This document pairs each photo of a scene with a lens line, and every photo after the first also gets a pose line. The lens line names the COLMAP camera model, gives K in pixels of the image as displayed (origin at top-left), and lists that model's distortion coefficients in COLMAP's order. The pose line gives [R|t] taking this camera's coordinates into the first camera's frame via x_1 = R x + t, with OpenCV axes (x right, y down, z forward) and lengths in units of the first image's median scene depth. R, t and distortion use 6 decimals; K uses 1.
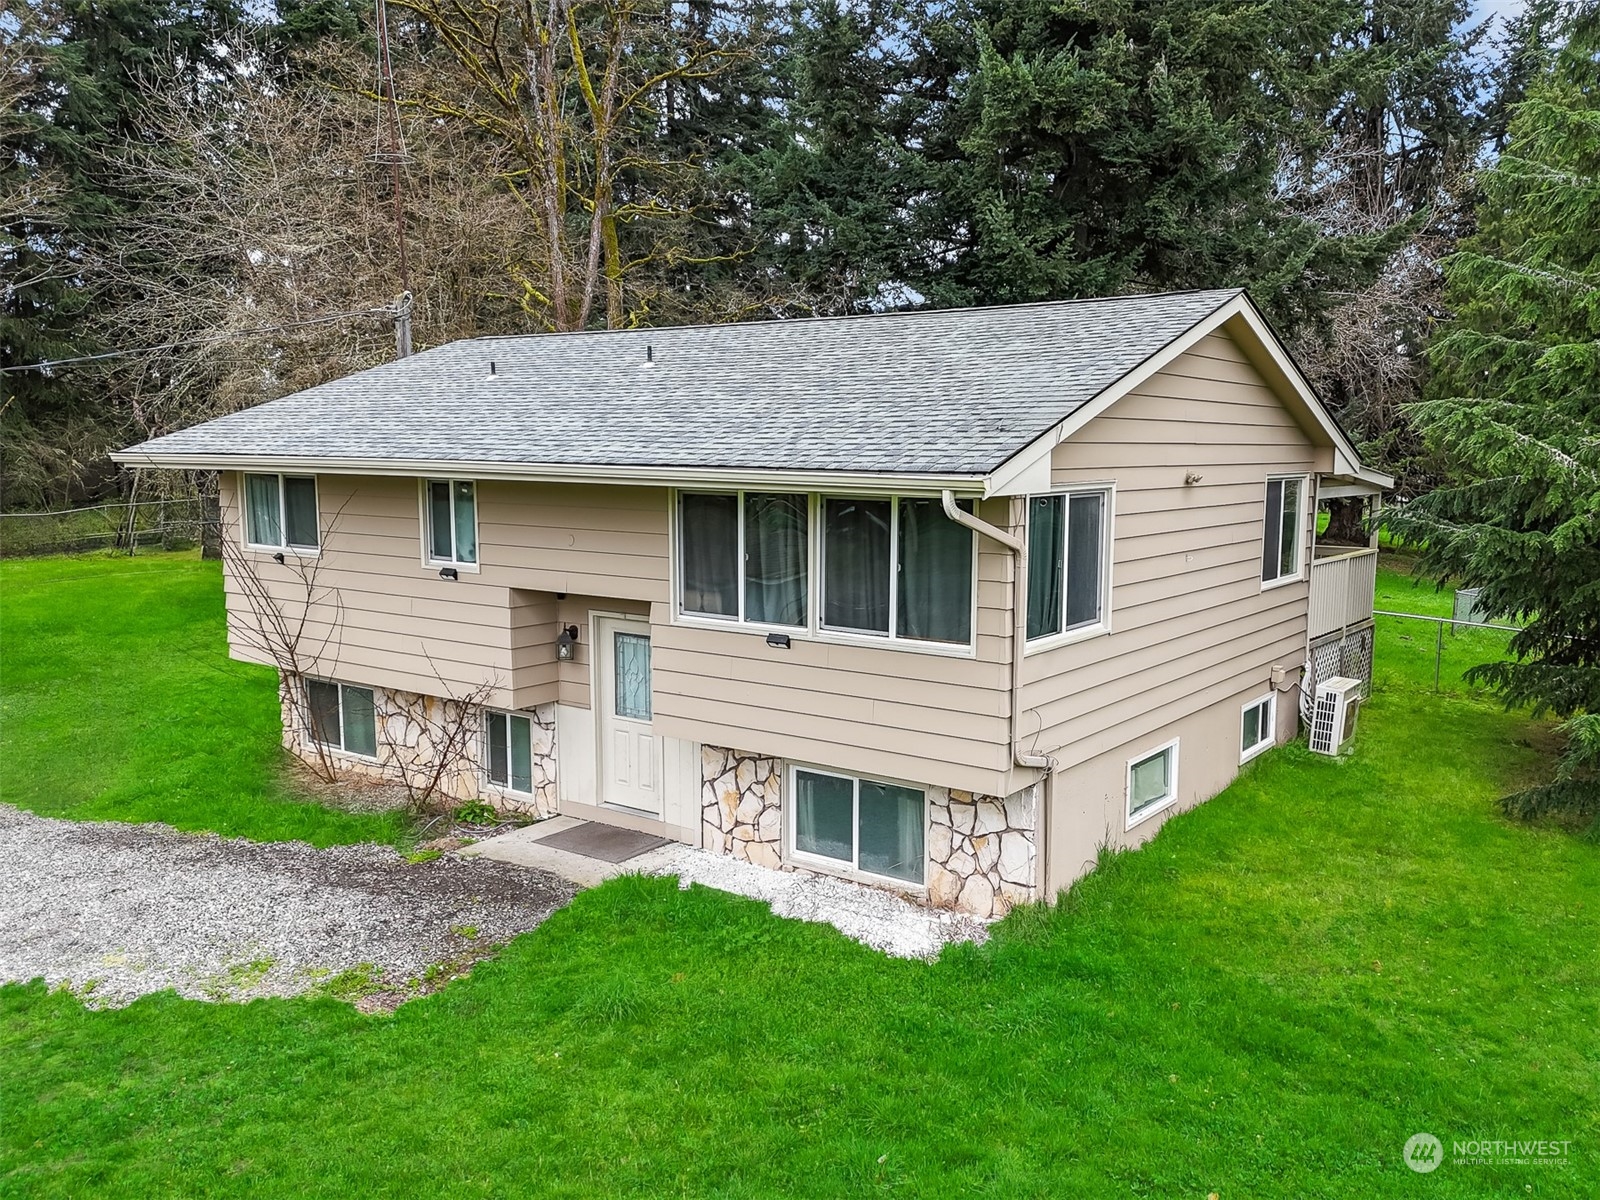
lens RADIAL K [[1289.4, 0, 873.8], [0, 1289.4, 605.3], [0, 0, 1]] dist [0.112898, -0.155688]
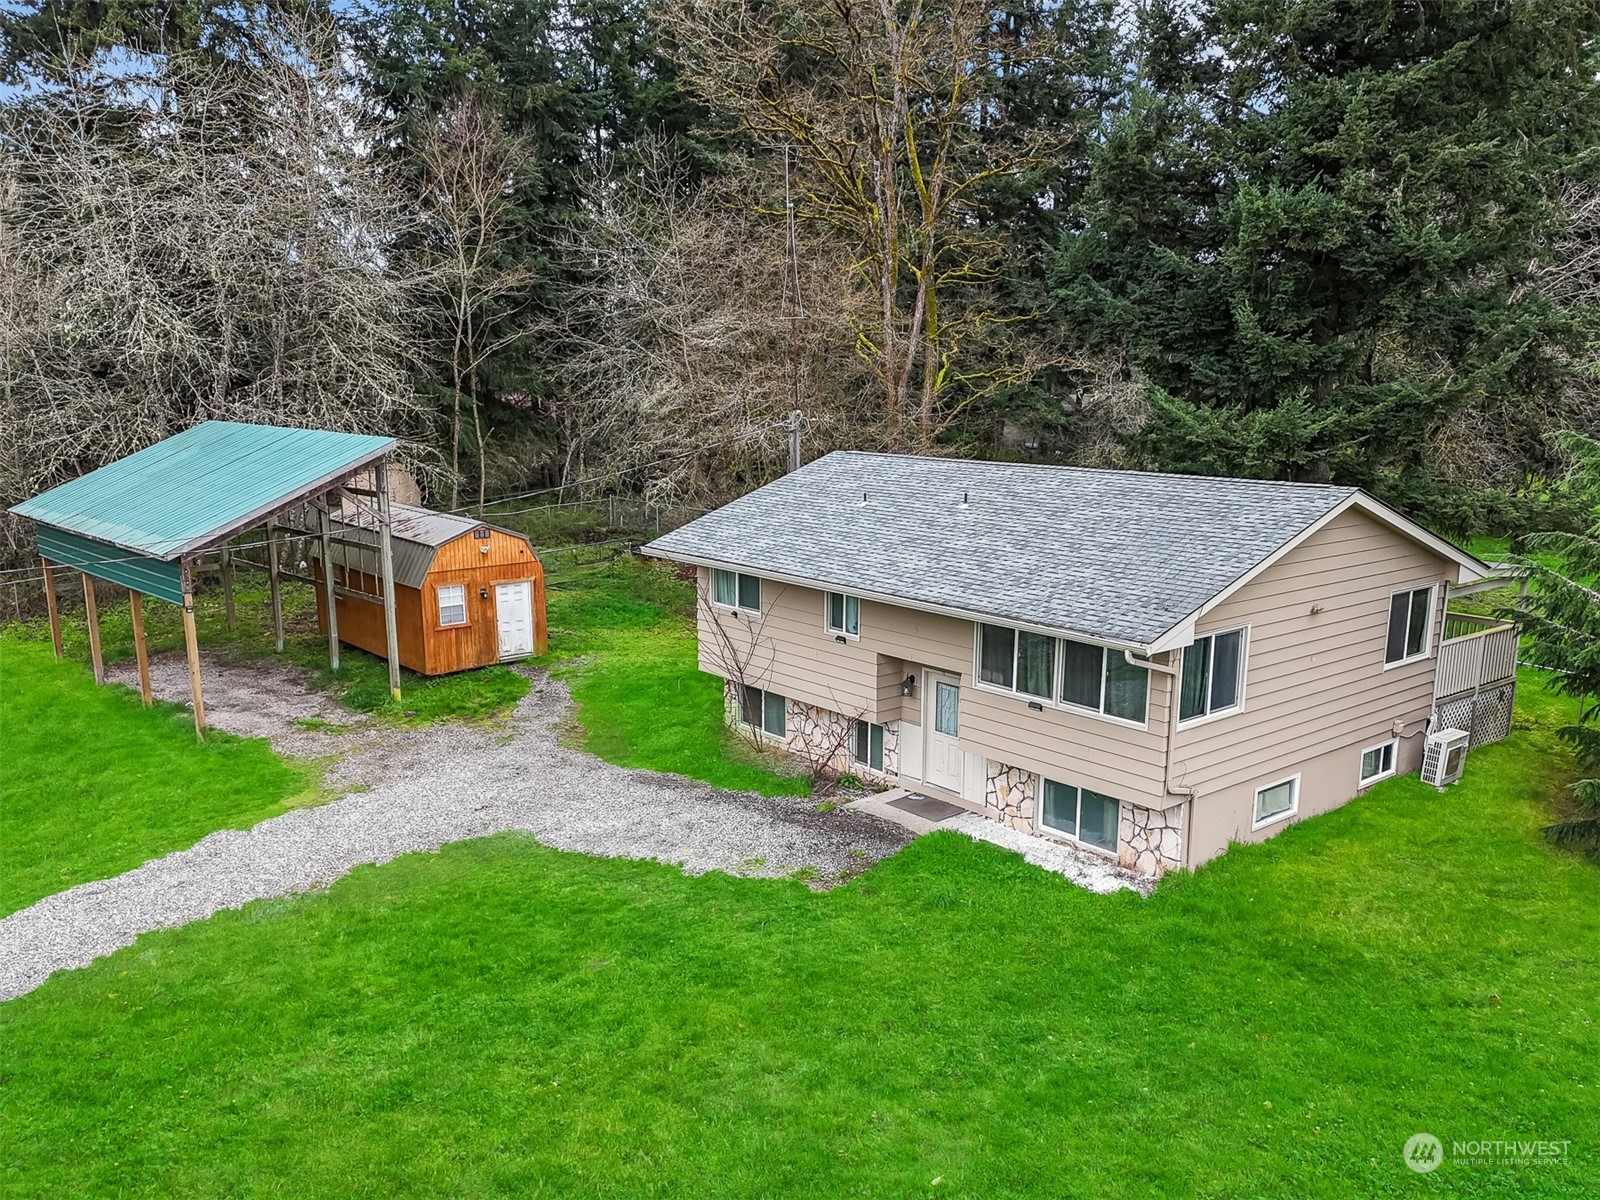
lens RADIAL K [[1300.9, 0, 829.3], [0, 1300.9, 669.6], [0, 0, 1]] dist [0.112670, -0.156933]
pose [[0.967913, 0.056846, -0.244769, 0.075118], [-0.031213, 0.993731, 0.107355, -0.181308], [0.249337, -0.096270, 0.963620, -0.669385]]
